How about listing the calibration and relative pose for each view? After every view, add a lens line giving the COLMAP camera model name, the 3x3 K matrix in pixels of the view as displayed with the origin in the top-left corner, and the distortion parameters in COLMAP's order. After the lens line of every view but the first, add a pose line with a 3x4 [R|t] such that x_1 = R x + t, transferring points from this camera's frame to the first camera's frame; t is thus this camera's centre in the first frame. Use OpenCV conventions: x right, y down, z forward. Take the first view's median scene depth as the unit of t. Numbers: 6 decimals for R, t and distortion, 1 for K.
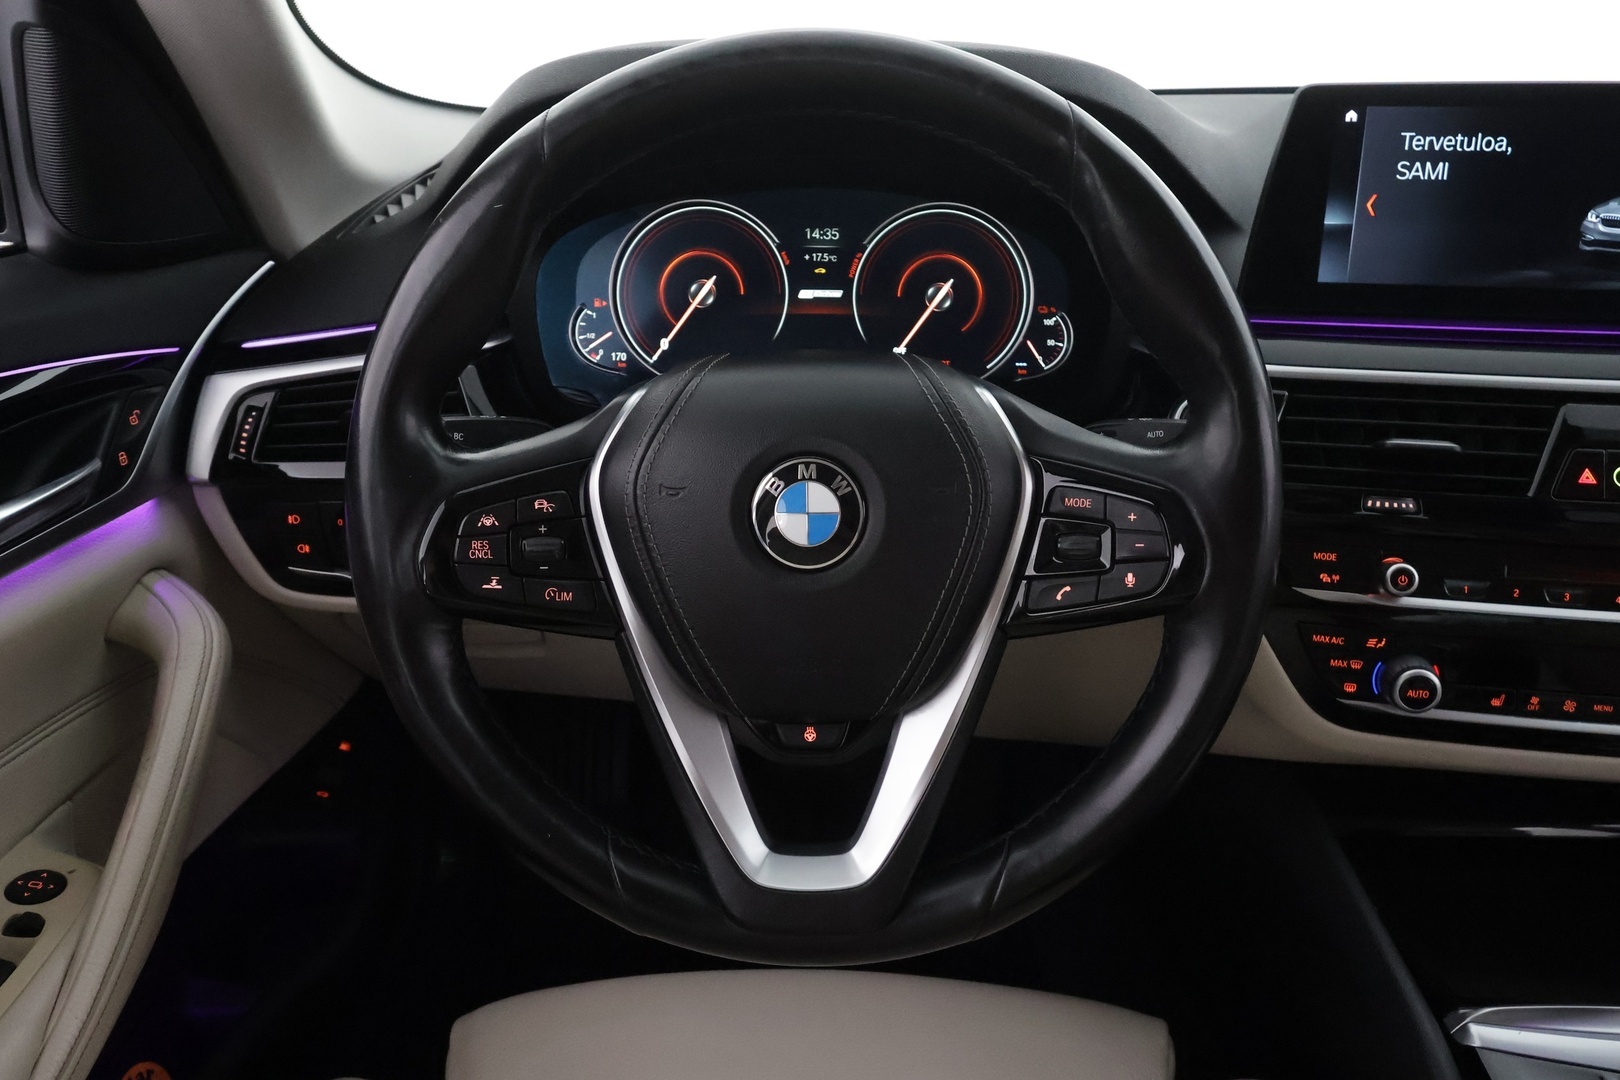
lens RADIAL K [[1274.6, 0, 809.7], [0, 1274.6, 545.5], [0, 0, 1]] dist [-0.000580, 0.002783]
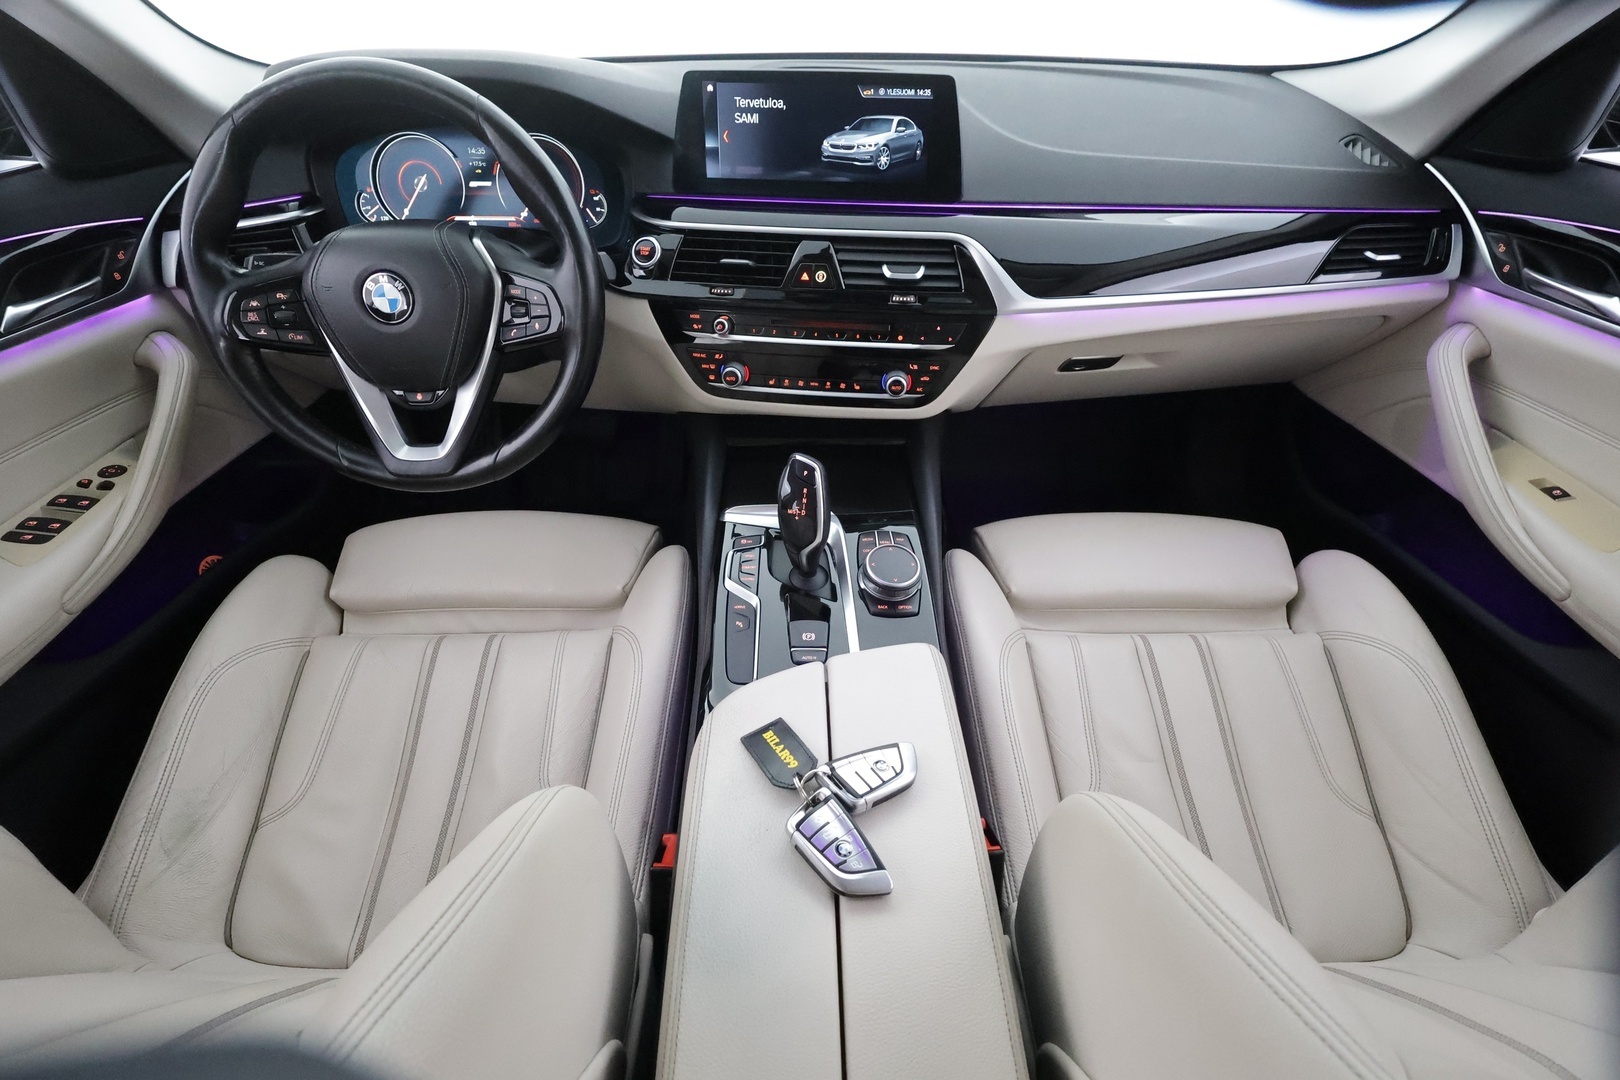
lens RADIAL K [[752.5, 0, 810.0], [0, 752.5, 540.0], [0, 0, 1]] dist [-0.000792, 0.000220]
pose [[0.999123, -0.024117, 0.034214, 0.534046], [0.013671, 0.960529, 0.277843, 0.020826], [-0.039564, -0.277132, 0.960017, -0.349203]]
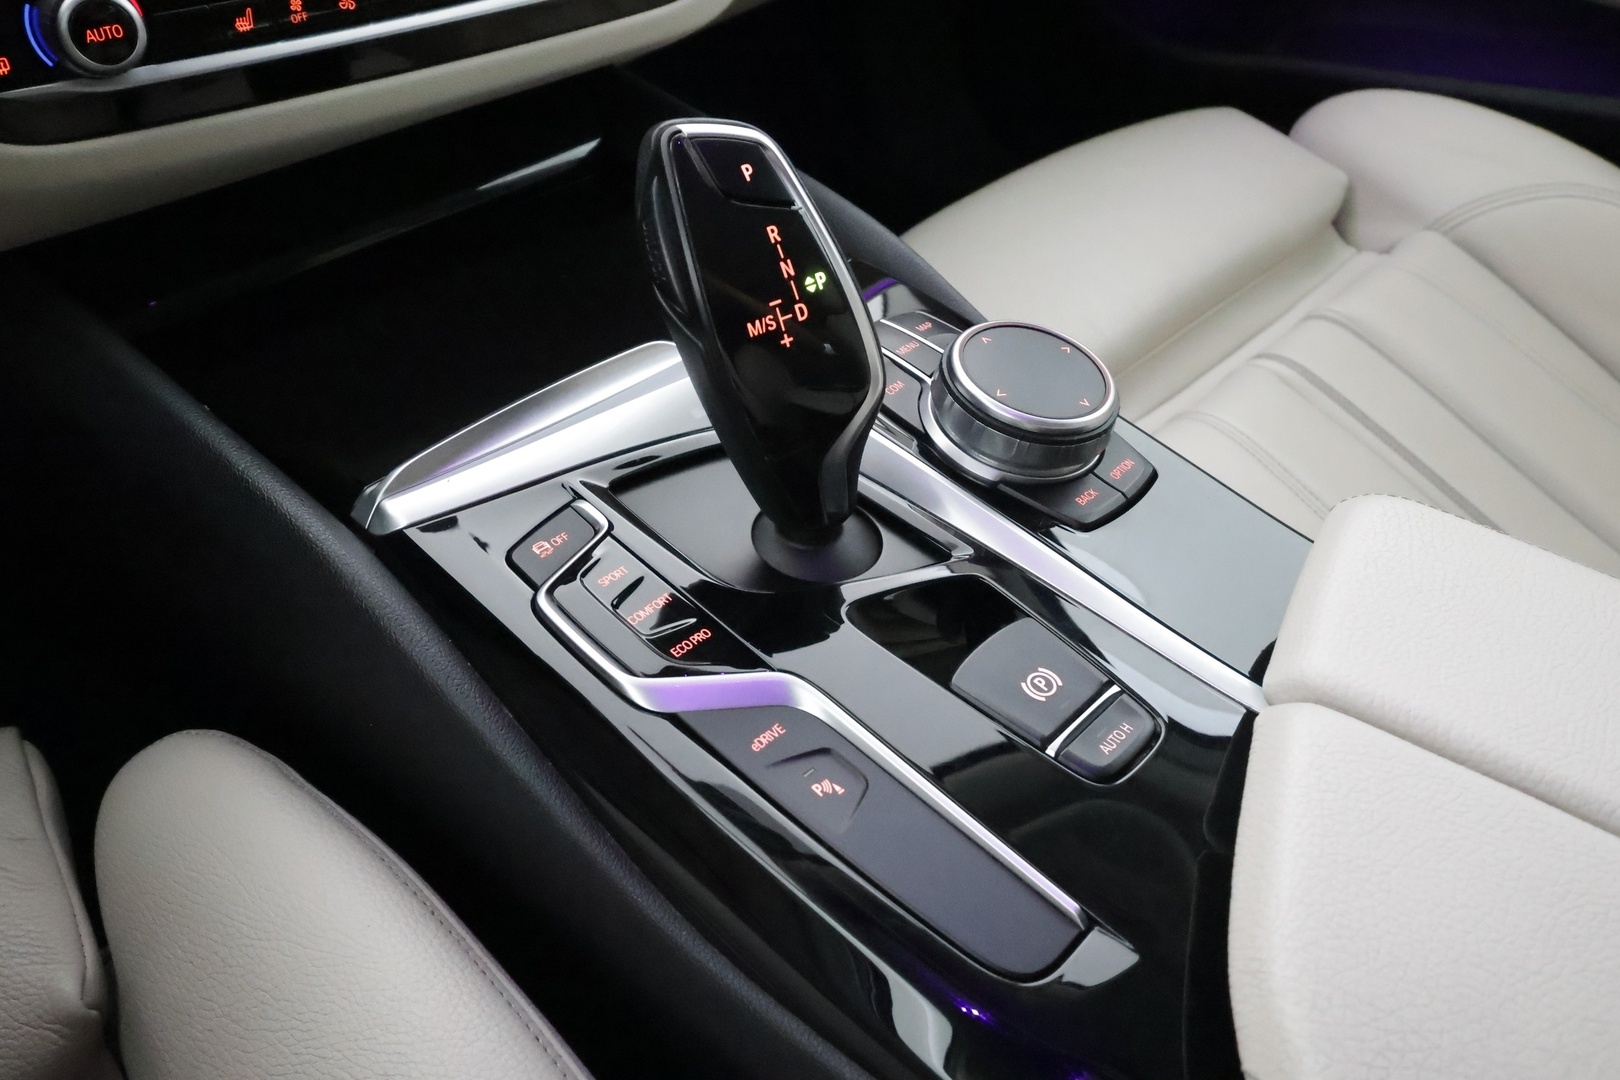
lens RADIAL K [[1274.6, 0, 809.7], [0, 1274.6, 545.5], [0, 0, 1]] dist [-0.000580, 0.002783]
pose [[0.661995, -0.475621, 0.579264, 0.231867], [0.268085, 0.871987, 0.409597, 0.157857], [-0.699924, -0.115859, 0.704758, 0.327642]]
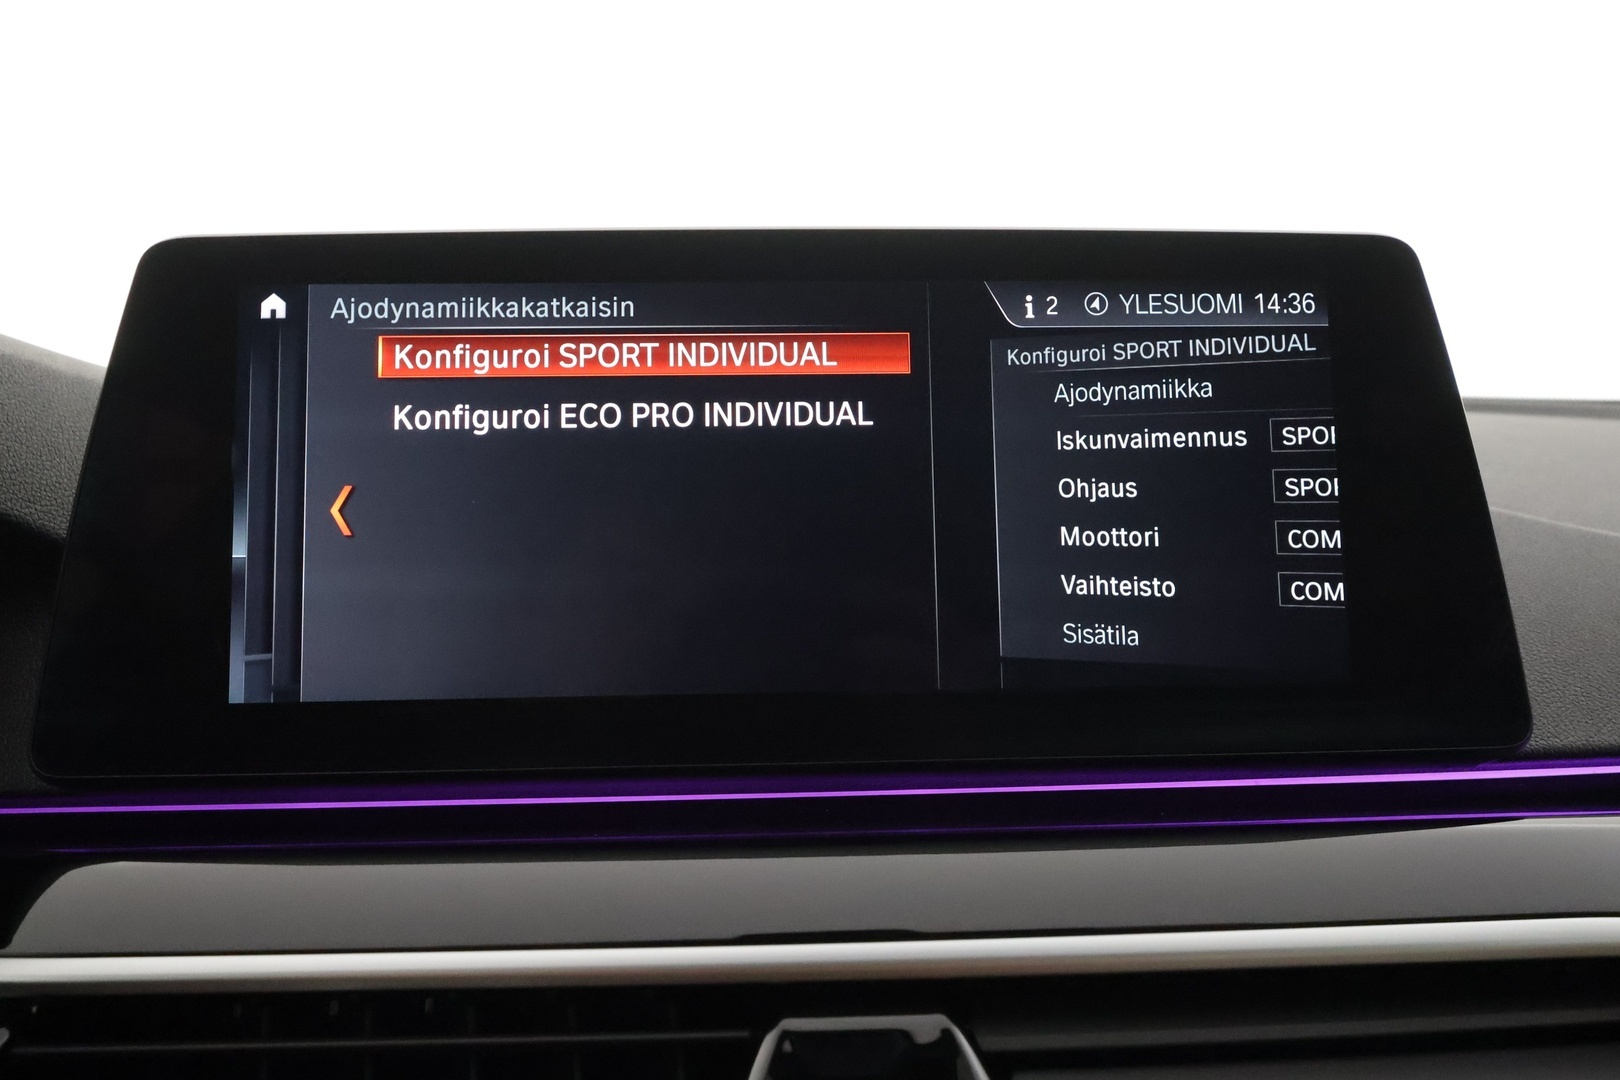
lens RADIAL K [[1278.5, 0, 811.6], [0, 1278.5, 543.6], [0, 0, 1]] dist [-0.000296, 0.002682]
pose [[0.976957, -0.021344, 0.212365, 0.515417], [0.085925, 0.950128, -0.299790, -0.126315], [-0.195375, 0.311130, 0.930068, 0.614543]]
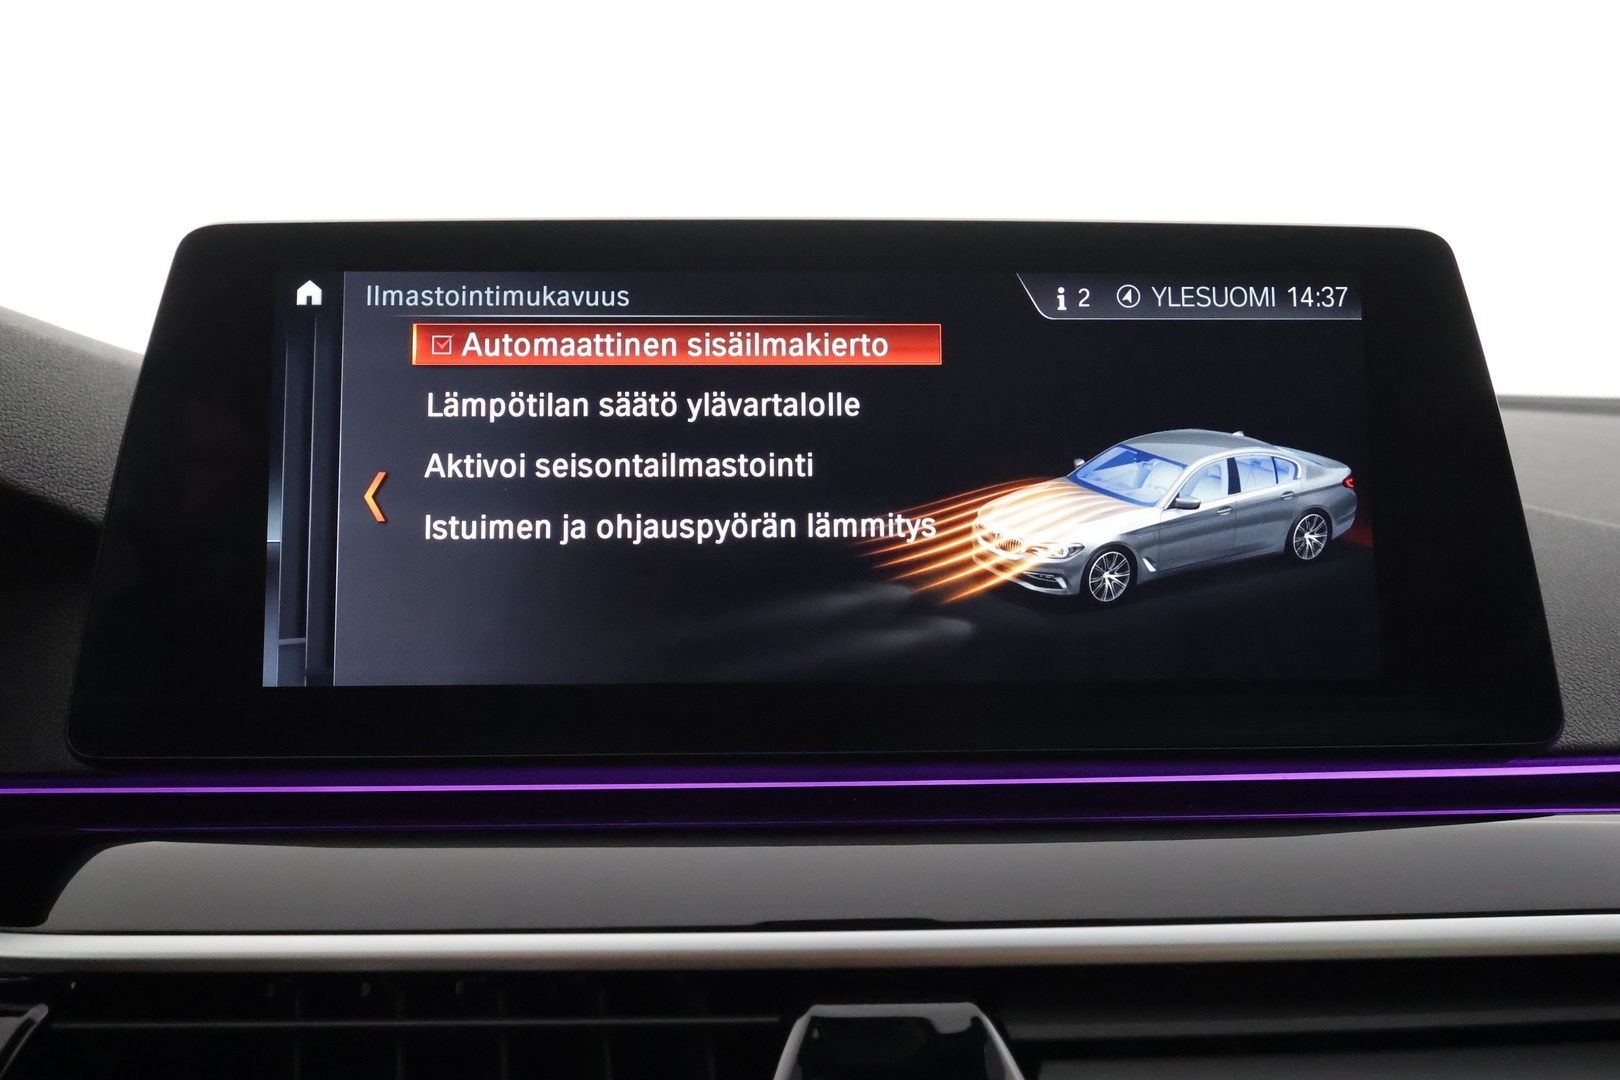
lens RADIAL K [[1274.6, 0, 809.7], [0, 1274.6, 545.5], [0, 0, 1]] dist [-0.000580, 0.002783]
pose [[0.979655, -0.014319, 0.200180, 0.510117], [0.073592, 0.953602, -0.291937, -0.126632], [-0.186712, 0.300729, 0.935254, 0.615369]]
